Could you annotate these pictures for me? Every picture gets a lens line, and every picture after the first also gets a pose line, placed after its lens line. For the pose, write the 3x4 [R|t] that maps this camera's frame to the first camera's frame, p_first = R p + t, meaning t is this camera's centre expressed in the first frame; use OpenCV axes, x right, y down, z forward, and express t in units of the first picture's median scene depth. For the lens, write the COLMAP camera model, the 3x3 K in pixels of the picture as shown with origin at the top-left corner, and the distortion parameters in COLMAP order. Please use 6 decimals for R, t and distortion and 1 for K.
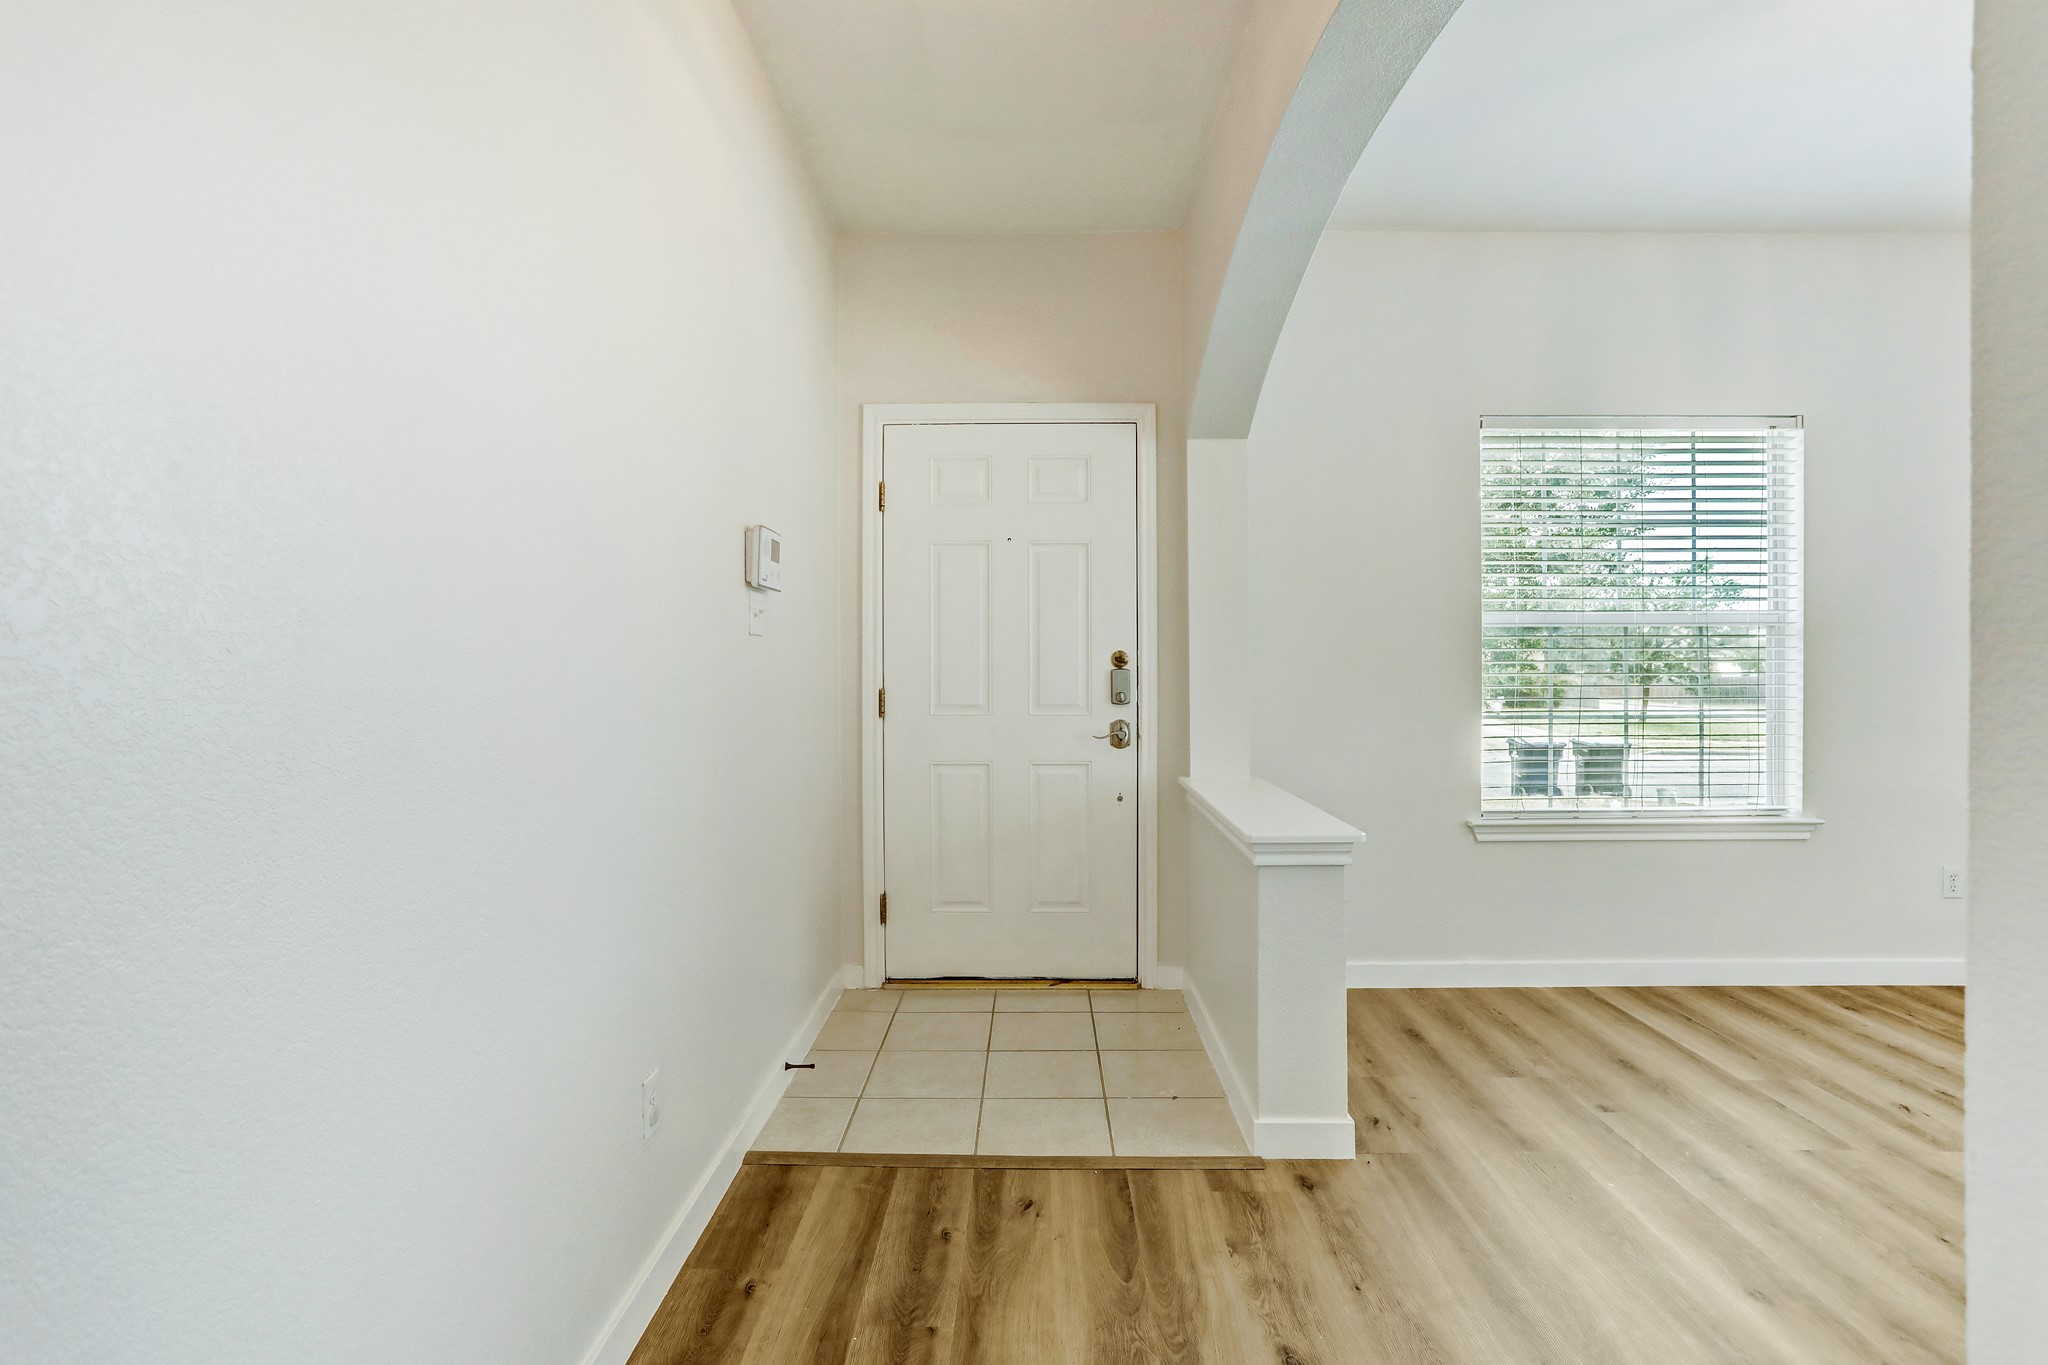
lens RADIAL K [[995.7, 0, 1010.7], [0, 995.7, 656.1], [0, 0, 1]] dist [-0.065757, 0.030303]
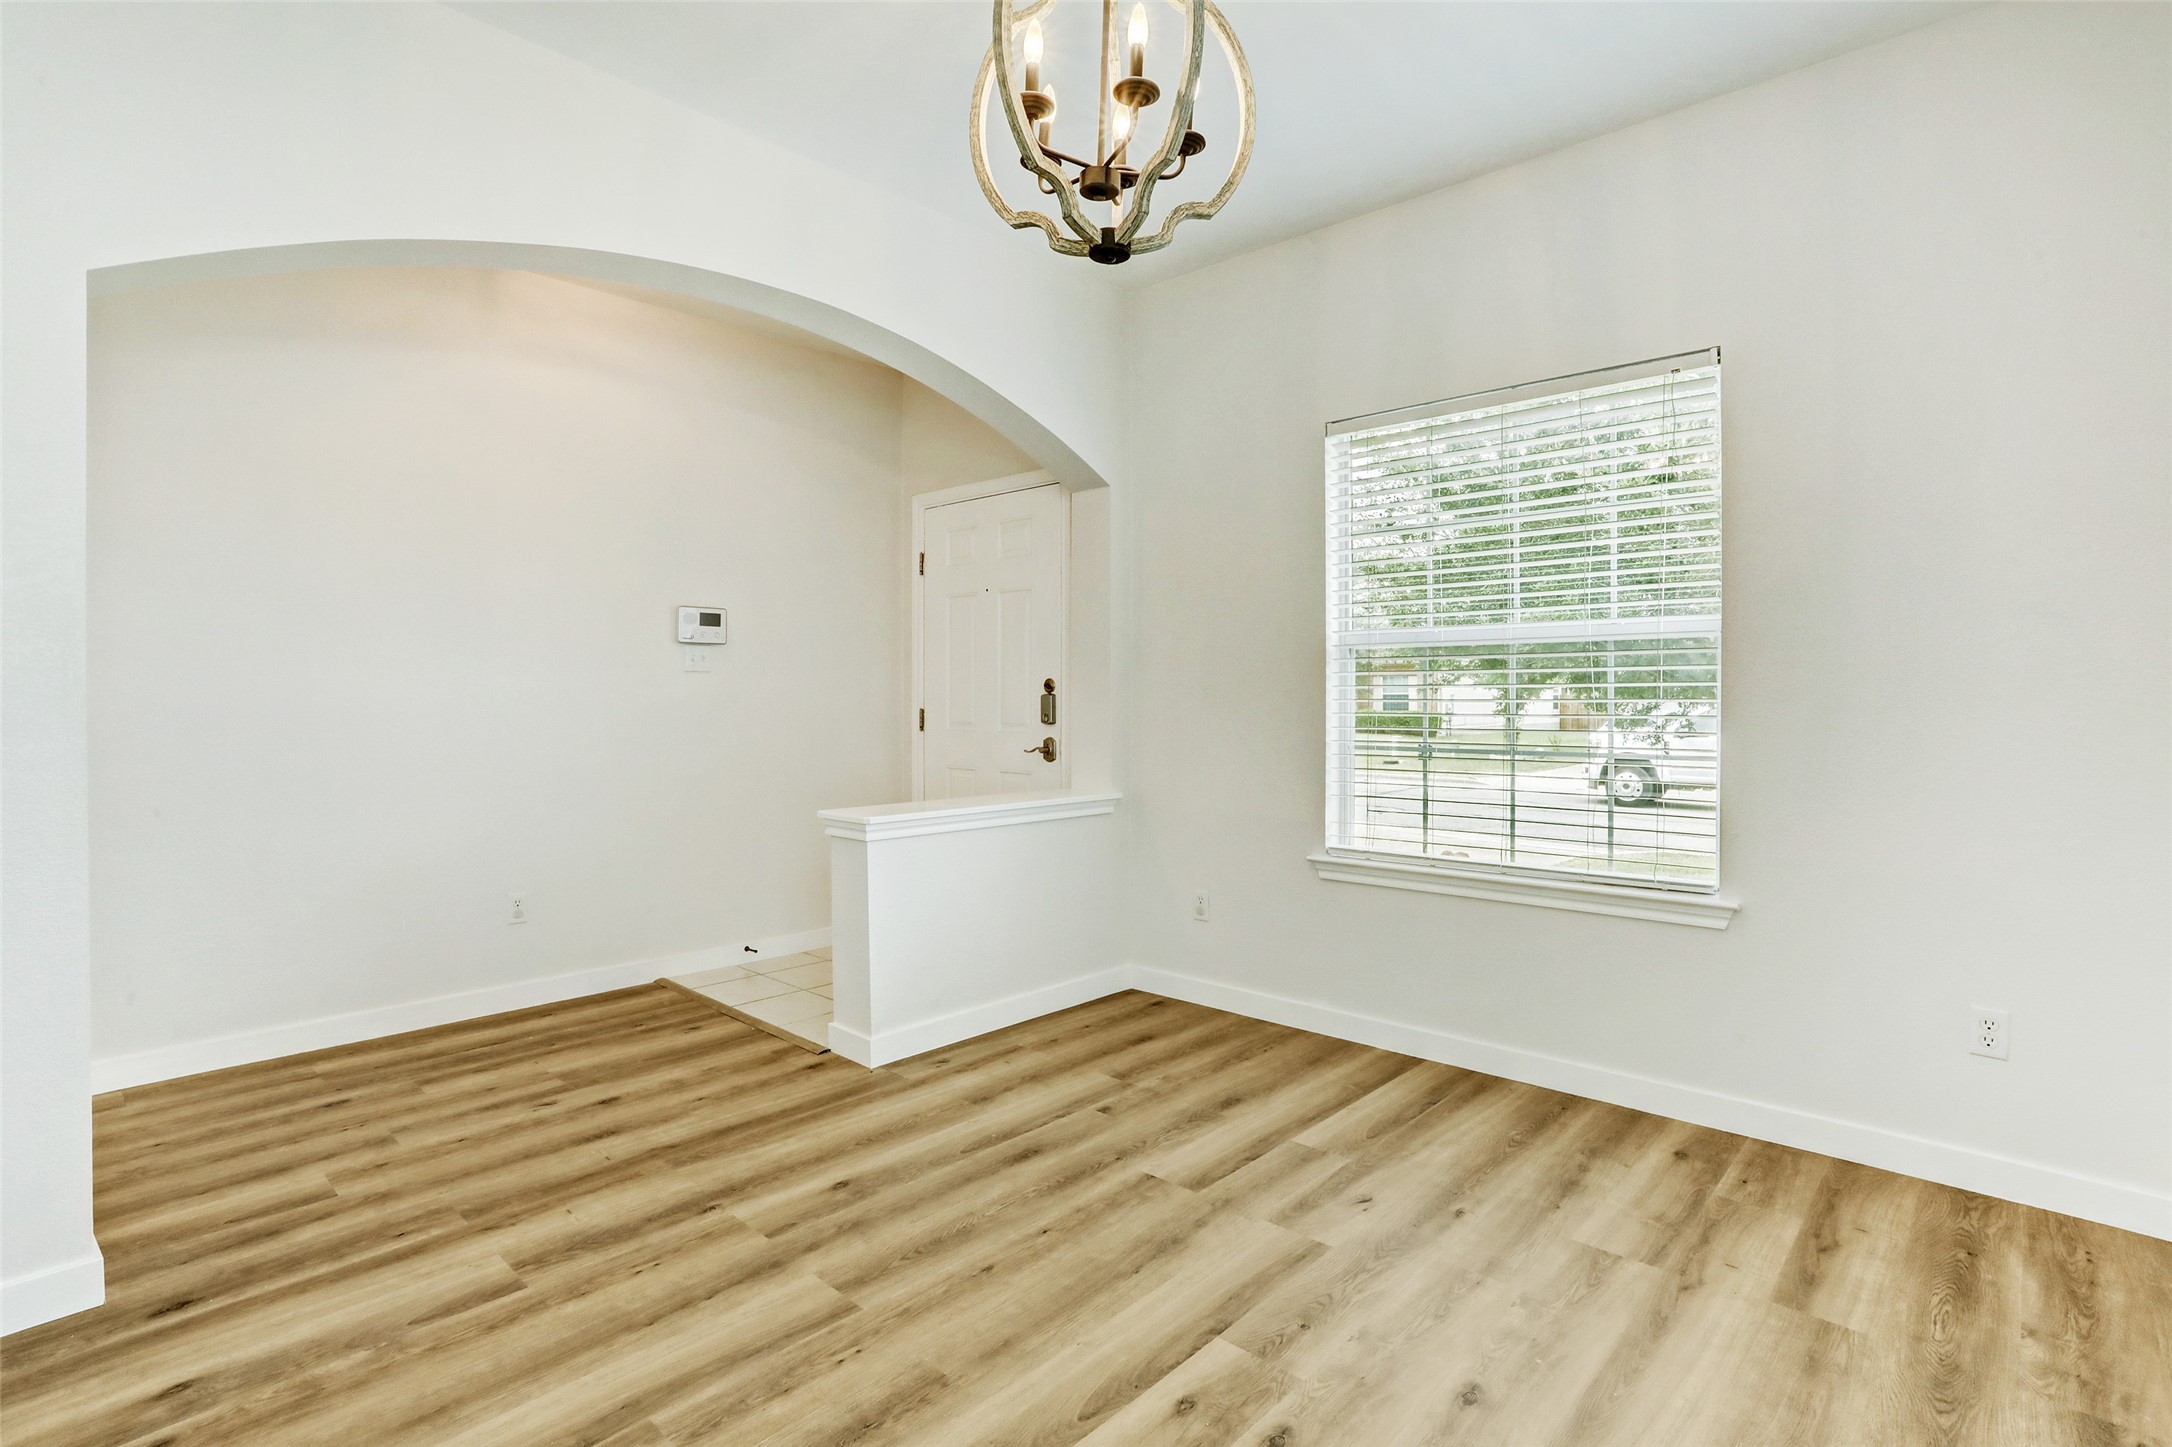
lens RADIAL K [[1055.9, 0, 1071.9], [0, 1055.9, 695.5], [0, 0, 1]] dist [-0.065757, 0.030303]
pose [[0.742661, 0.002347, -0.669663, 1.091071], [0.002906, 0.999973, 0.006727, 0.007982], [0.669661, -0.006942, 0.742634, 0.109085]]
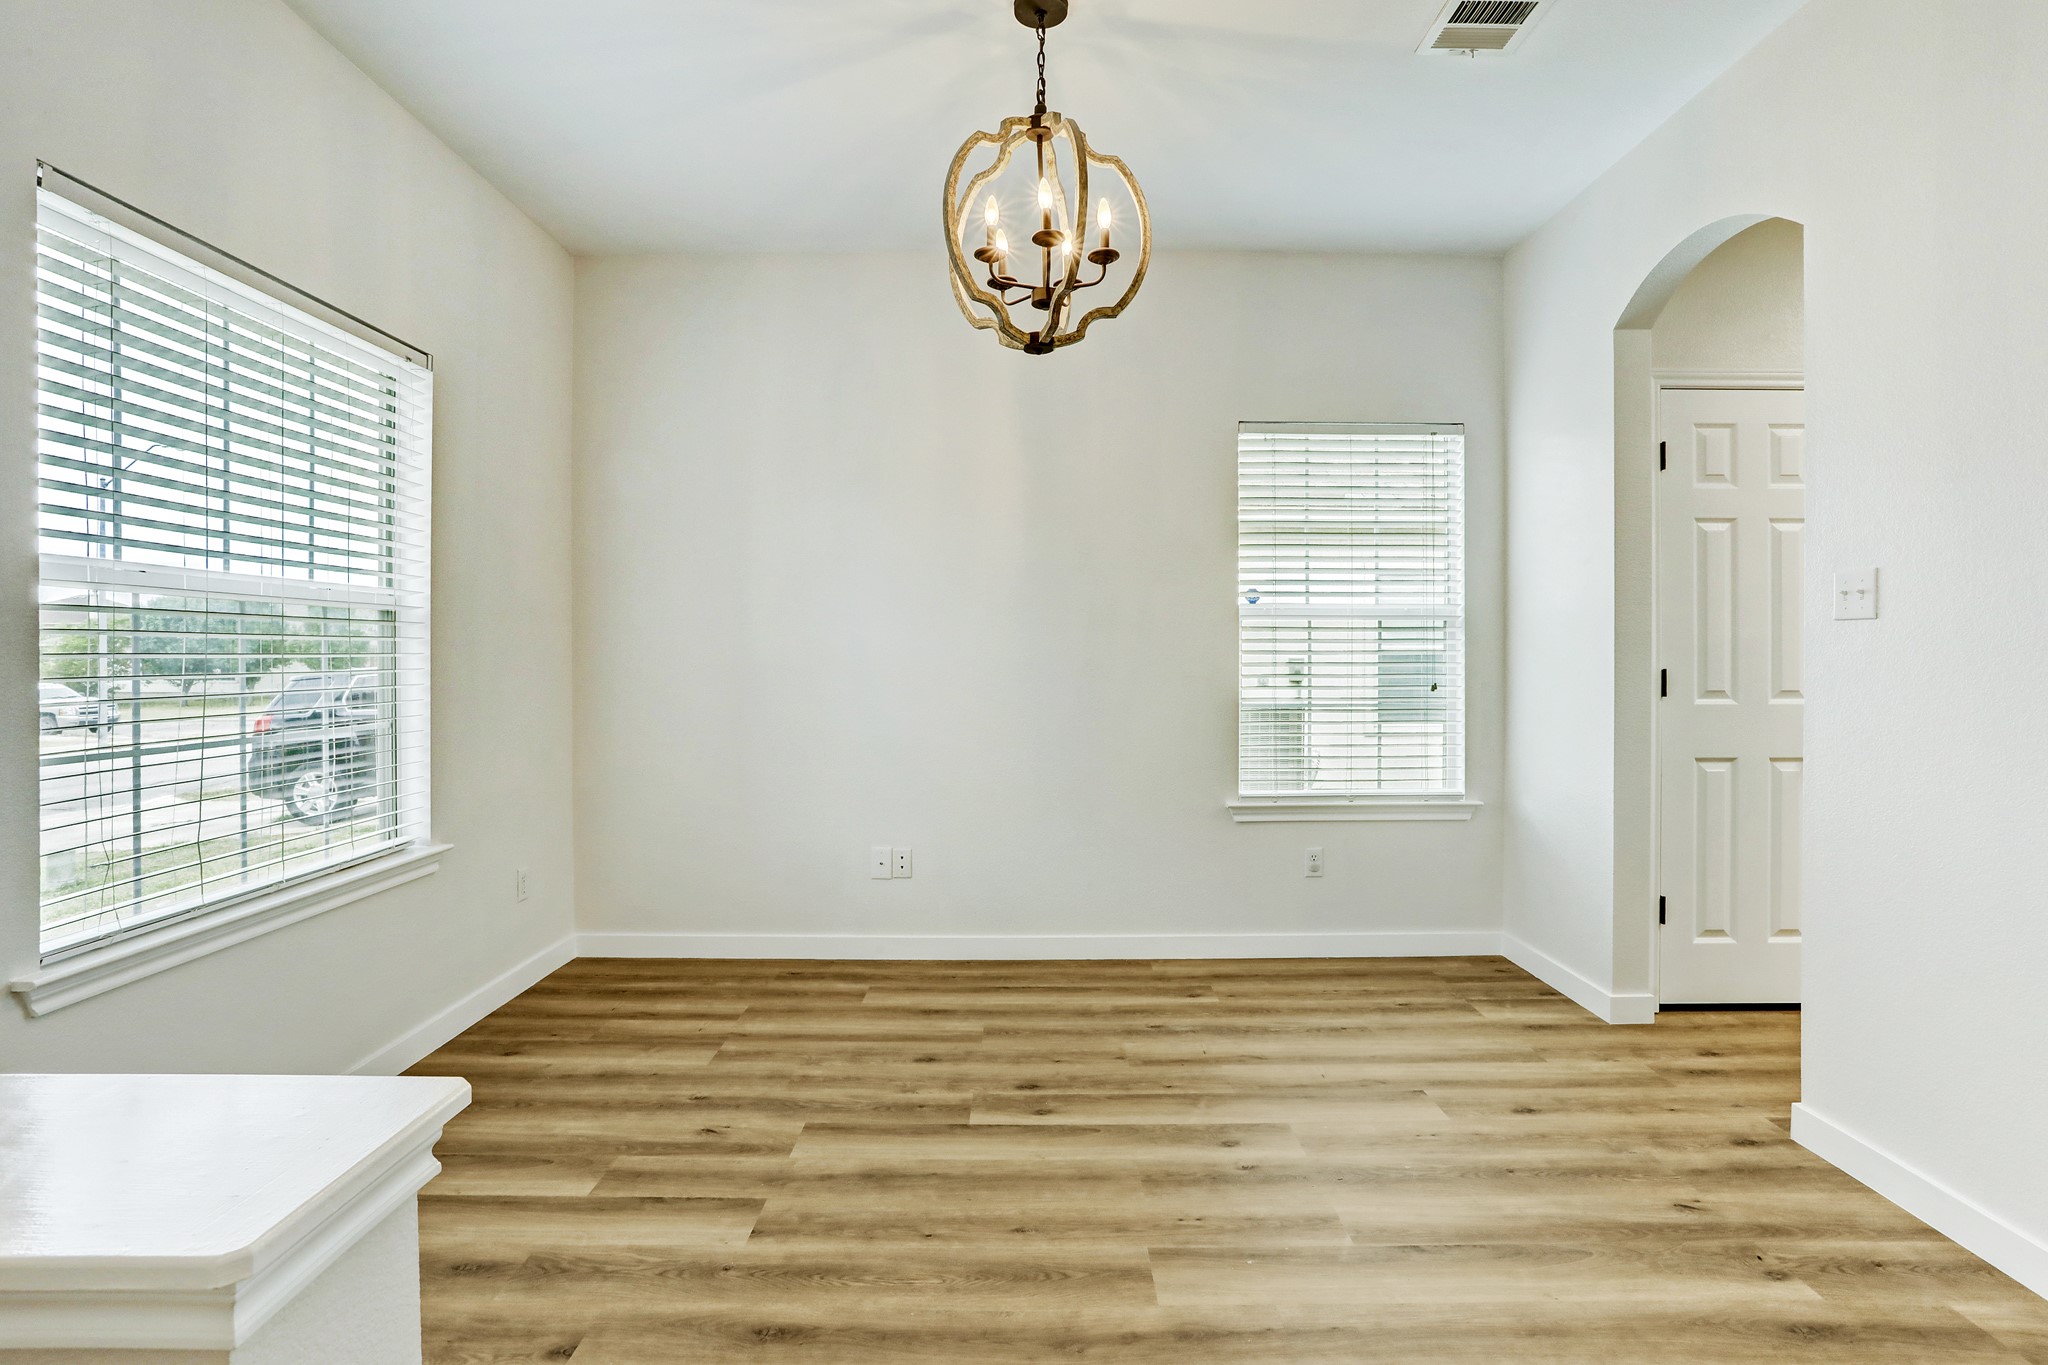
lens RADIAL K [[1019.2, 0, 1025.6], [0, 1019.2, 652.6], [0, 0, 1]] dist [-0.042322, 0.021351]
pose [[-0.019021, 0.000184, 0.999819, -0.045754], [-0.002094, 0.999998, -0.000224, 0.002805], [-0.999817, -0.002097, -0.019020, 0.571059]]
